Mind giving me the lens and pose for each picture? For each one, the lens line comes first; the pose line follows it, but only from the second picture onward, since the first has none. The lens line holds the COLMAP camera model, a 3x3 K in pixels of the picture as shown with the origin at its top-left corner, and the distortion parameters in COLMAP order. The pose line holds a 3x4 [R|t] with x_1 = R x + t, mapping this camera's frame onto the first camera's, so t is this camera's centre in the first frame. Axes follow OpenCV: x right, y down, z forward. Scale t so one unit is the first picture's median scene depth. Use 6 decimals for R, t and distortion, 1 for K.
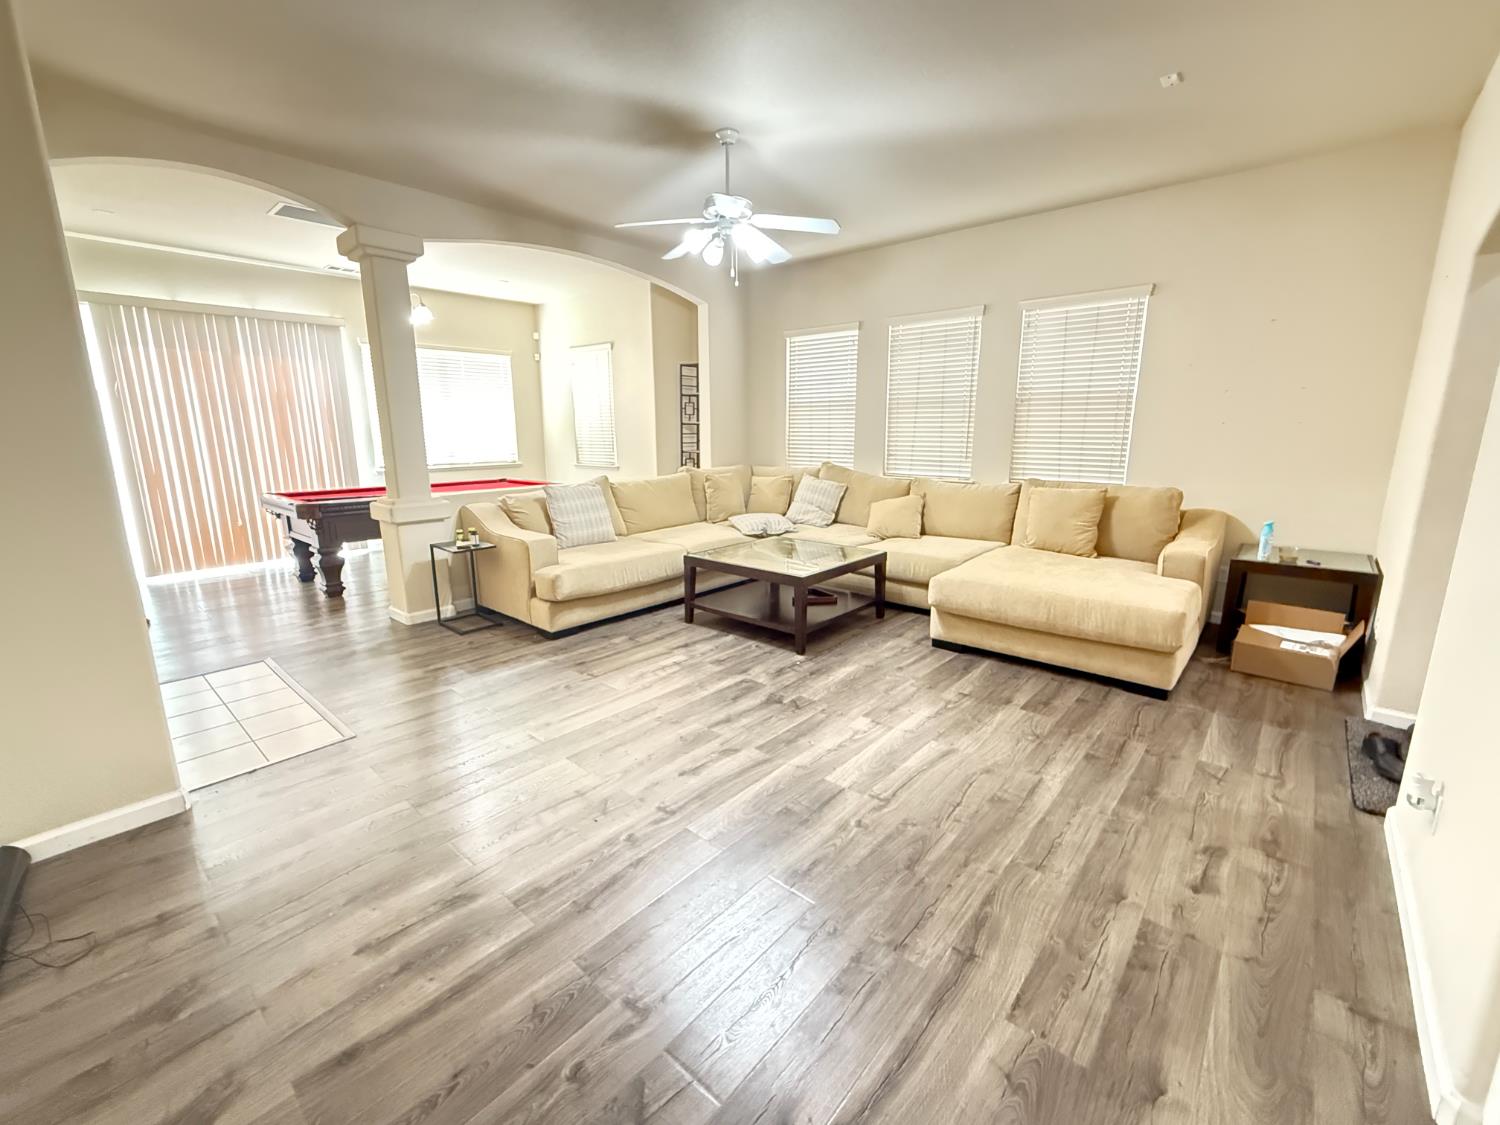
lens RADIAL K [[632.1, 0, 750.0], [0, 632.1, 562.5], [0, 0, 1]] dist [-0.000160, -0.000331]
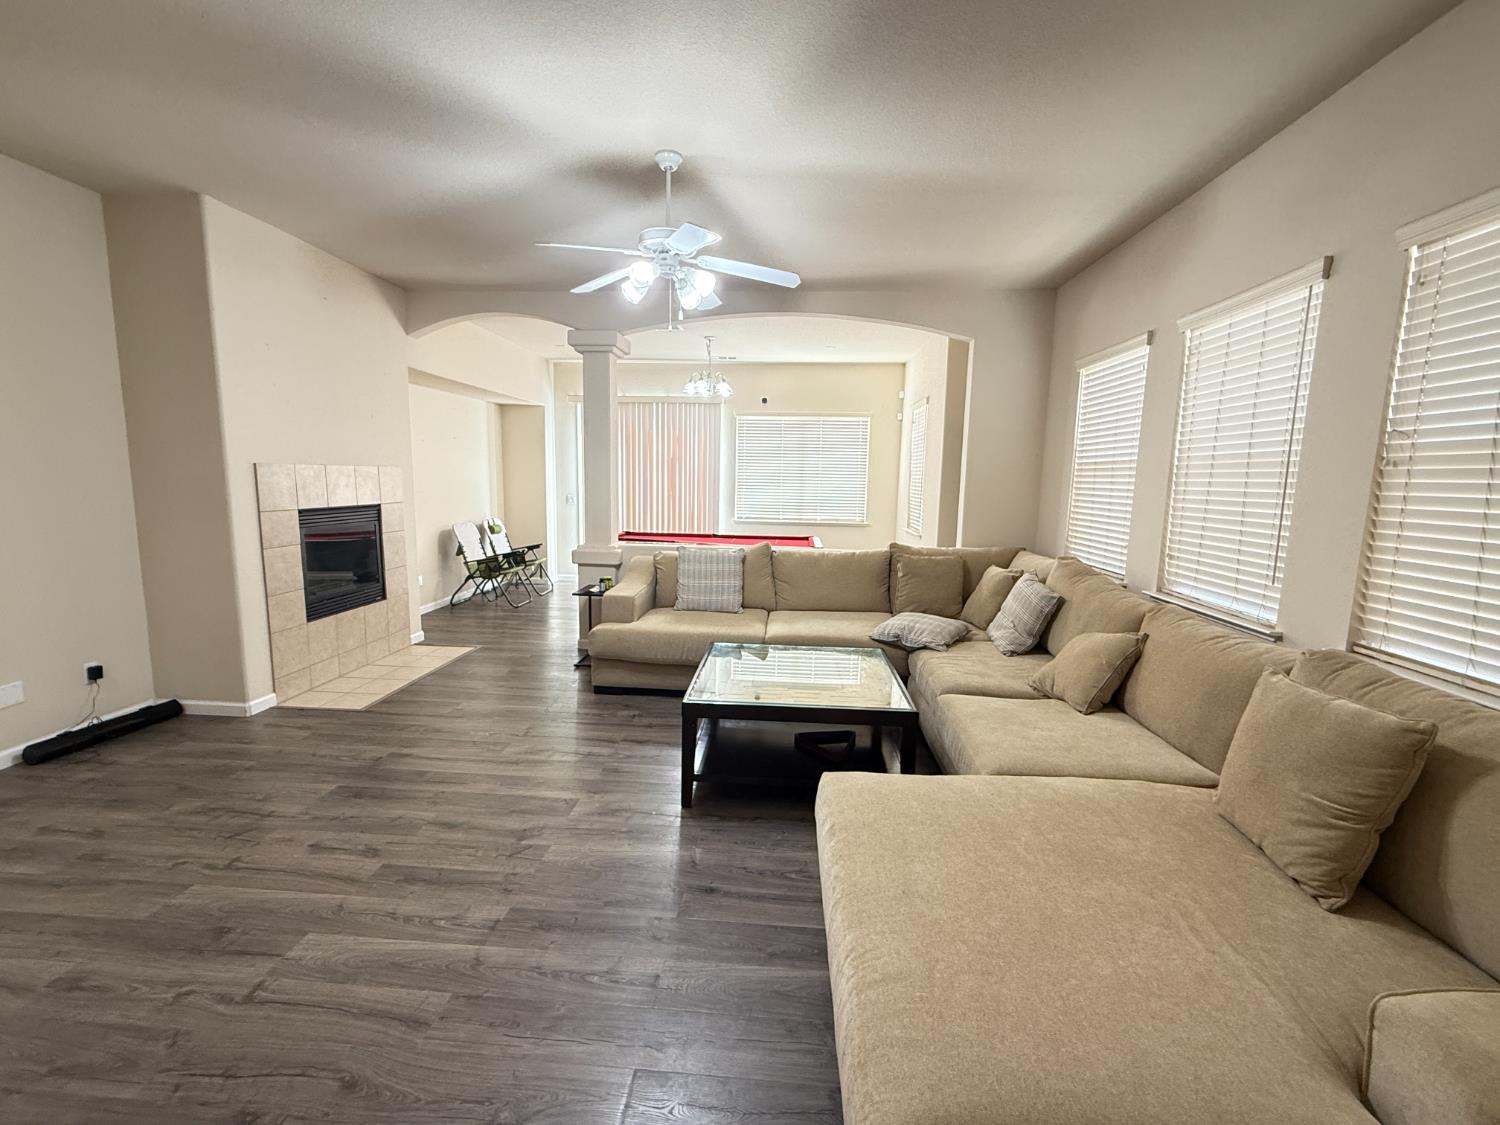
lens RADIAL K [[632.1, 0, 750.0], [0, 632.1, 562.5], [0, 0, 1]] dist [-0.000160, -0.000331]
pose [[0.603756, 0.122291, -0.787733, 0.441965], [-0.188999, 0.981948, 0.007583, -0.100302], [0.774440, 0.144303, 0.615970, 0.372671]]
